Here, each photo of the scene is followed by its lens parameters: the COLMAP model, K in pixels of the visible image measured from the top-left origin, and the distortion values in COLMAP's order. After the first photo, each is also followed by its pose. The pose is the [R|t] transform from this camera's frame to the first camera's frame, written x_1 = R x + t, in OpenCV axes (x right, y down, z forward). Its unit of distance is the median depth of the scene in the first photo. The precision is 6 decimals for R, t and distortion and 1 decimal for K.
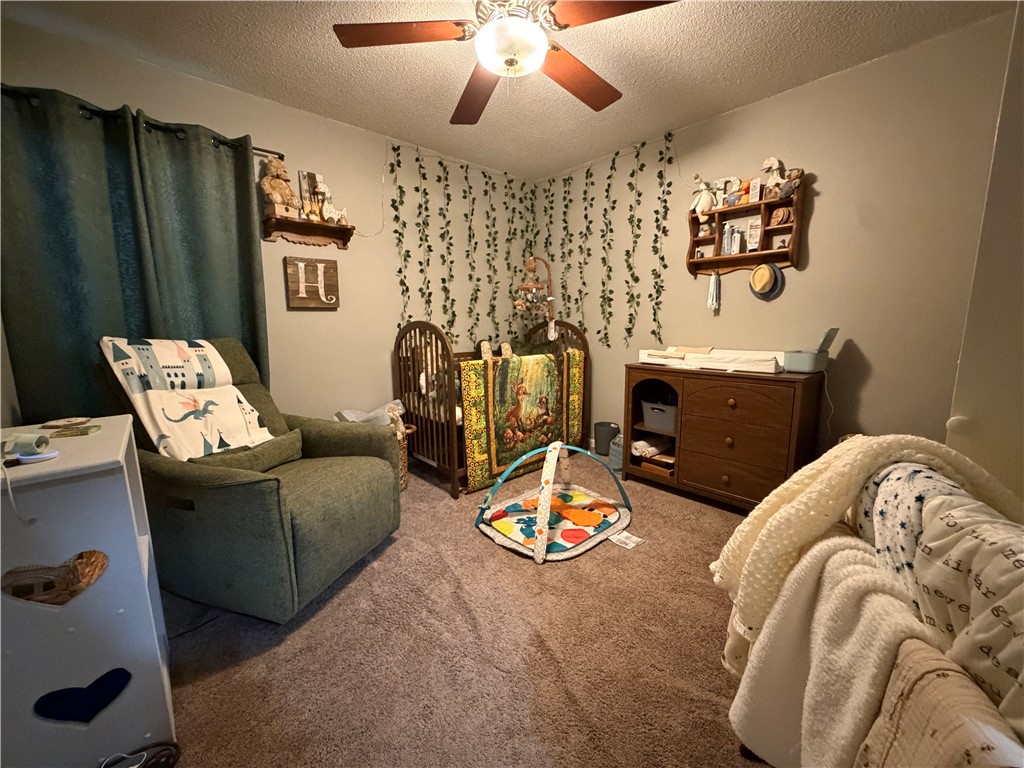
lens RADIAL K [[410.0, 0, 512.0], [0, 410.0, 384.0], [0, 0, 1]] dist [-0.000221, -0.000102]
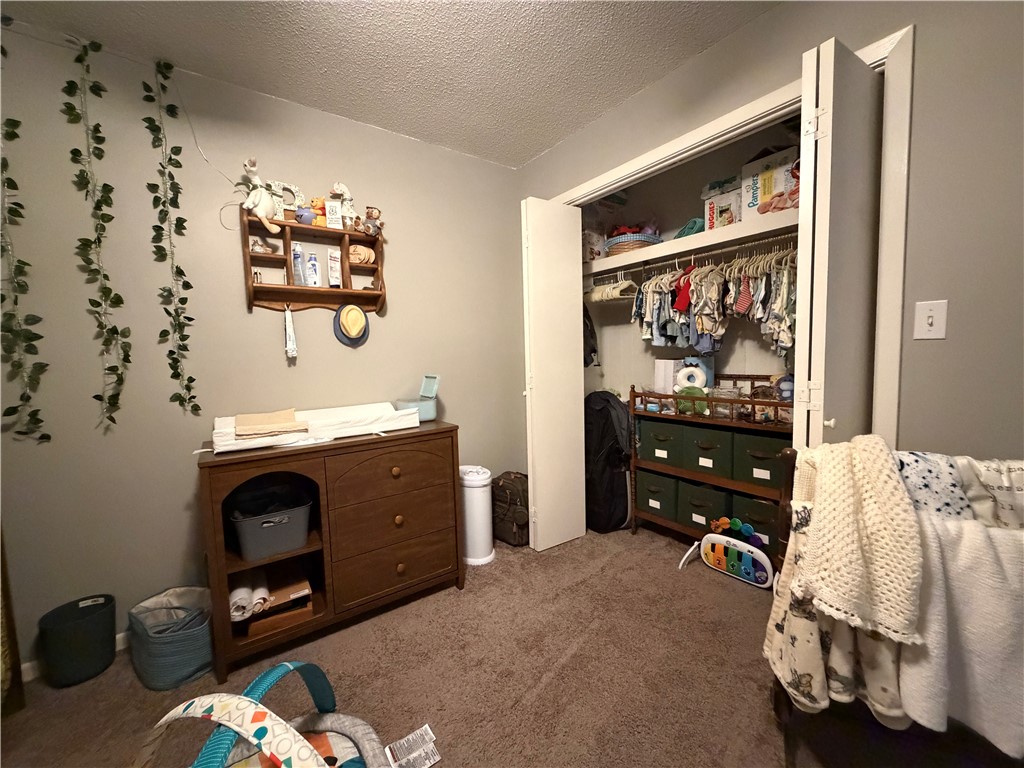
lens RADIAL K [[410.0, 0, 512.0], [0, 410.0, 384.0], [0, 0, 1]] dist [-0.000221, -0.000102]
pose [[0.106320, -0.068390, 0.991977, -0.180543], [0.179579, 0.982548, 0.048493, -0.097525], [-0.977981, 0.172983, 0.116746, 0.524170]]
